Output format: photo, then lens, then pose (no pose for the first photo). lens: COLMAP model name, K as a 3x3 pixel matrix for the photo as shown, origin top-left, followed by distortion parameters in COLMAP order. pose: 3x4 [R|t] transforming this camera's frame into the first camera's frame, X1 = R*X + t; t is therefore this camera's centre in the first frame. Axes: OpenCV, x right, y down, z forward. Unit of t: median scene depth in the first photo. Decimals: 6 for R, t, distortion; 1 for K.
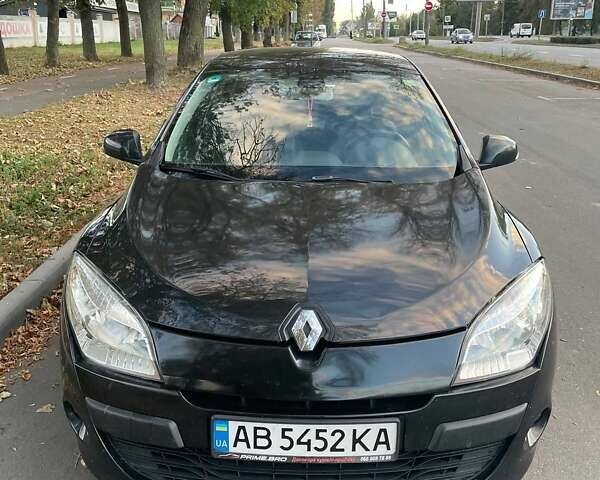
lens RADIAL K [[595.2, 0, 300.0], [0, 595.2, 240.0], [0, 0, 1]] dist [0.015721, 0.006794]
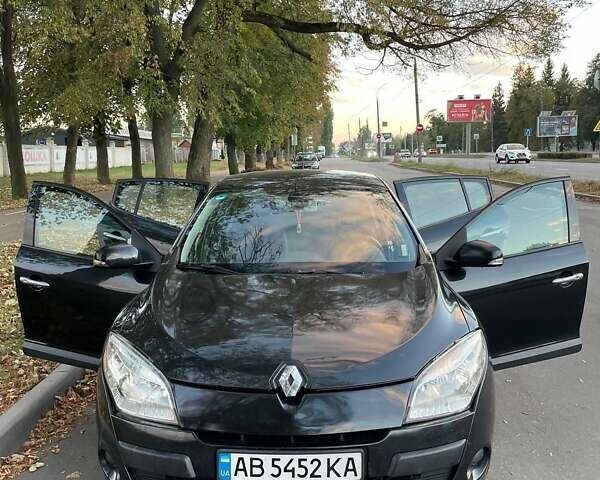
lens RADIAL K [[689.0, 0, 300.0], [0, 689.0, 240.0], [0, 0, 1]] dist [0.005053, 0.015564]
pose [[0.999588, -0.019681, -0.020909, 0.048120], [0.015116, 0.979771, -0.199551, 0.103849], [0.024413, 0.199153, 0.979664, -0.375099]]
